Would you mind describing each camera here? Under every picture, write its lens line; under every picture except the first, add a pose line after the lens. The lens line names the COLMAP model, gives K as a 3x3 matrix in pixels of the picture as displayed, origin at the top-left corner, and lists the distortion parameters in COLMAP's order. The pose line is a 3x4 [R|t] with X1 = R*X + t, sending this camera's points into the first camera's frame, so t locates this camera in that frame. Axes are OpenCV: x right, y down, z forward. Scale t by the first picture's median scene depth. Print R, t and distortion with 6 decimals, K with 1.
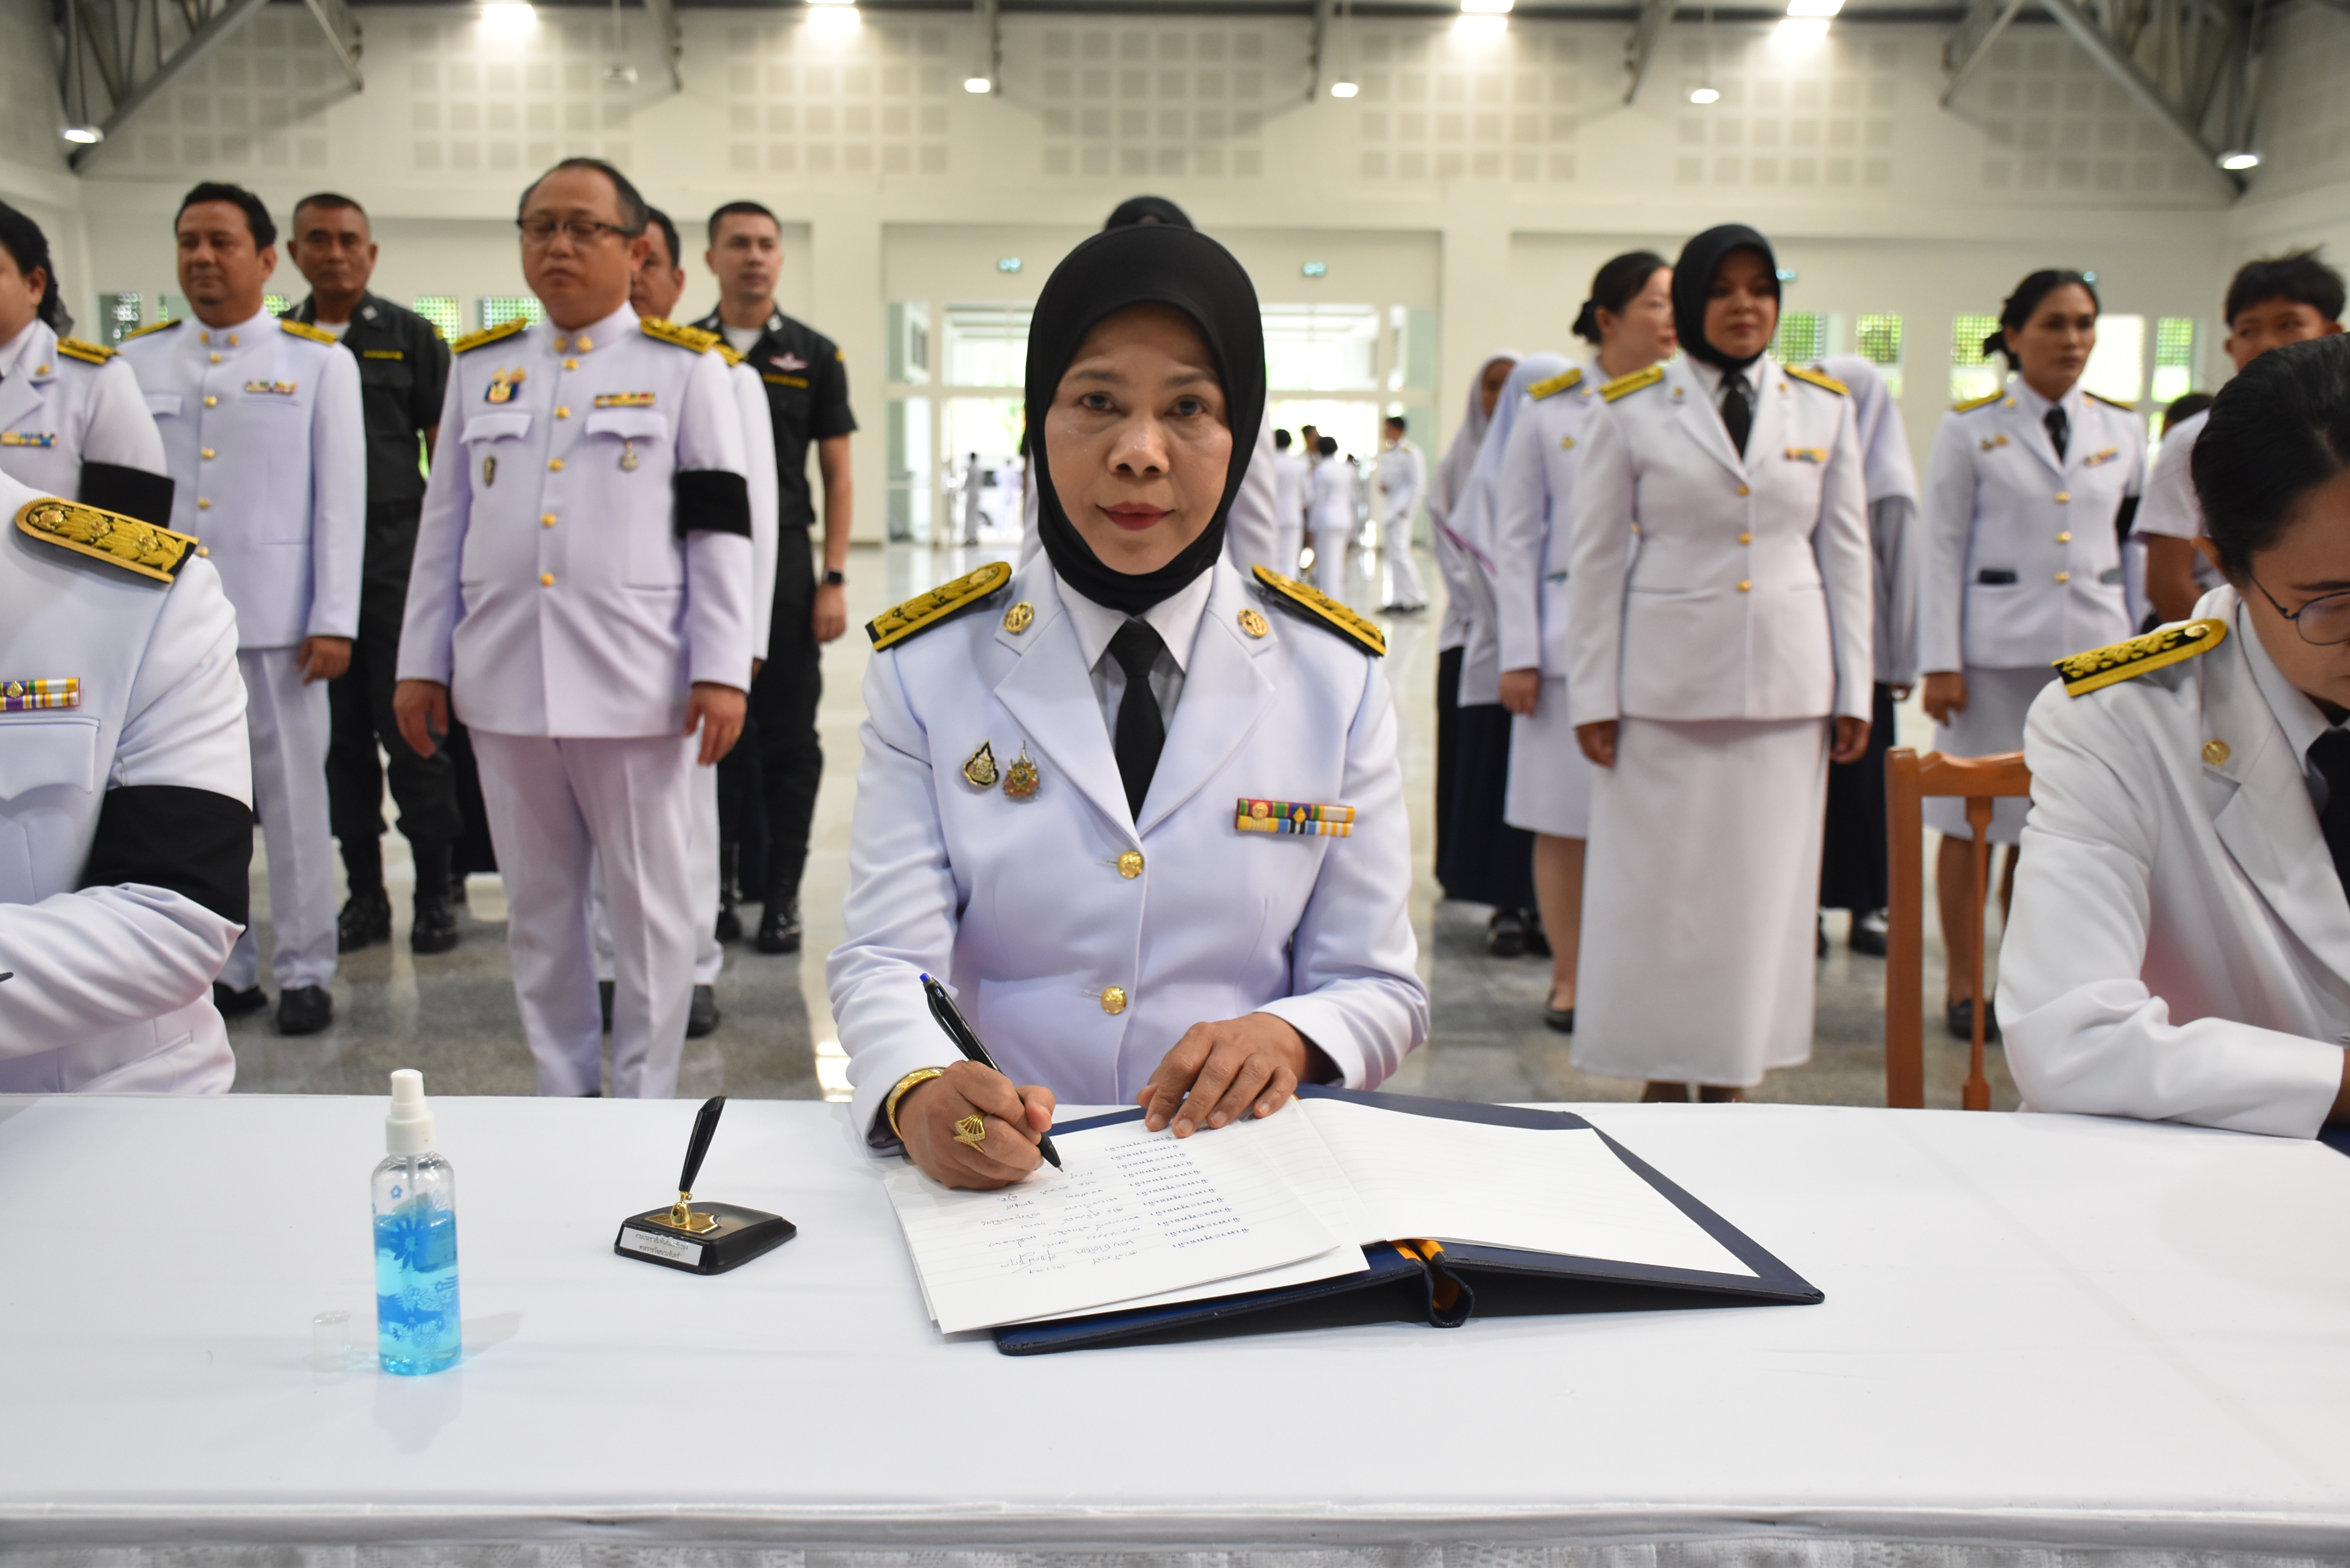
lens RADIAL K [[2291.7, 0, 1191.3], [0, 2291.7, 785.7], [0, 0, 1]] dist [0.077843, 0.000000]
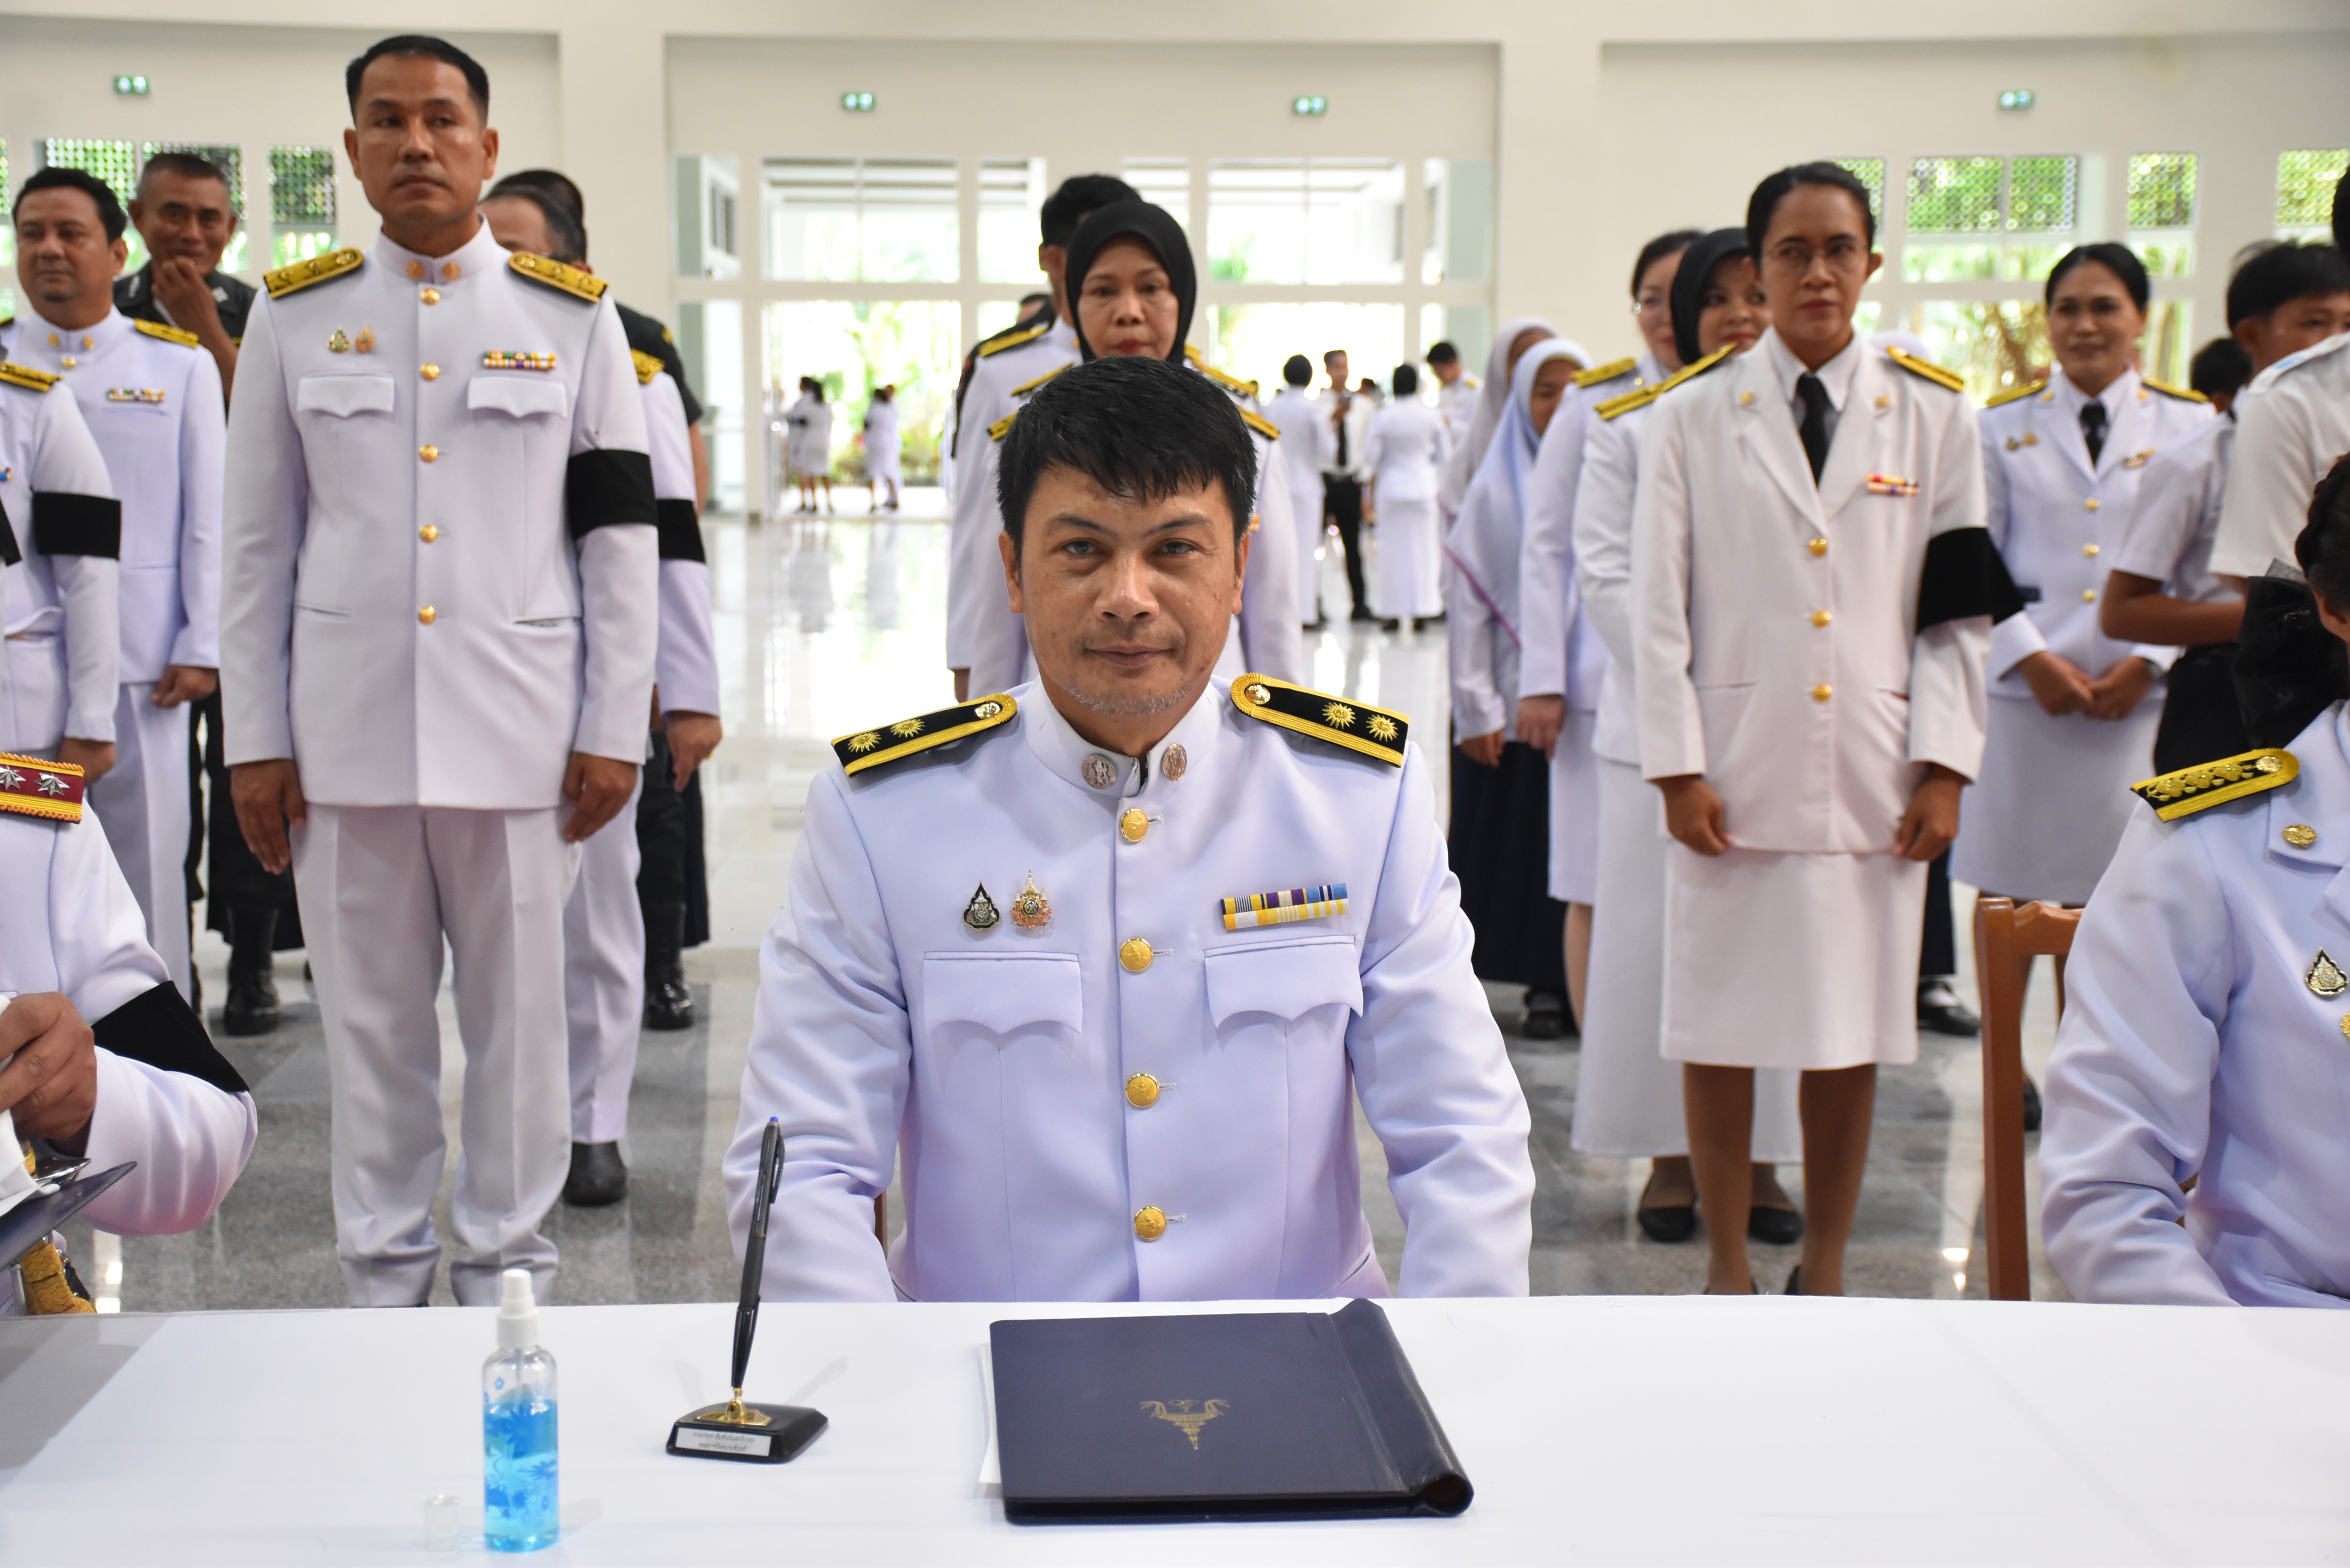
lens RADIAL K [[3633.3, 0, 1163.1], [0, 3633.3, 788.8], [0, 0, 1]] dist [0.473477, 0.000000]
pose [[0.999934, -0.006895, 0.009217, -0.005776], [0.007130, 0.999643, -0.025742, 0.023290], [-0.009036, 0.025806, 0.999626, -0.463411]]
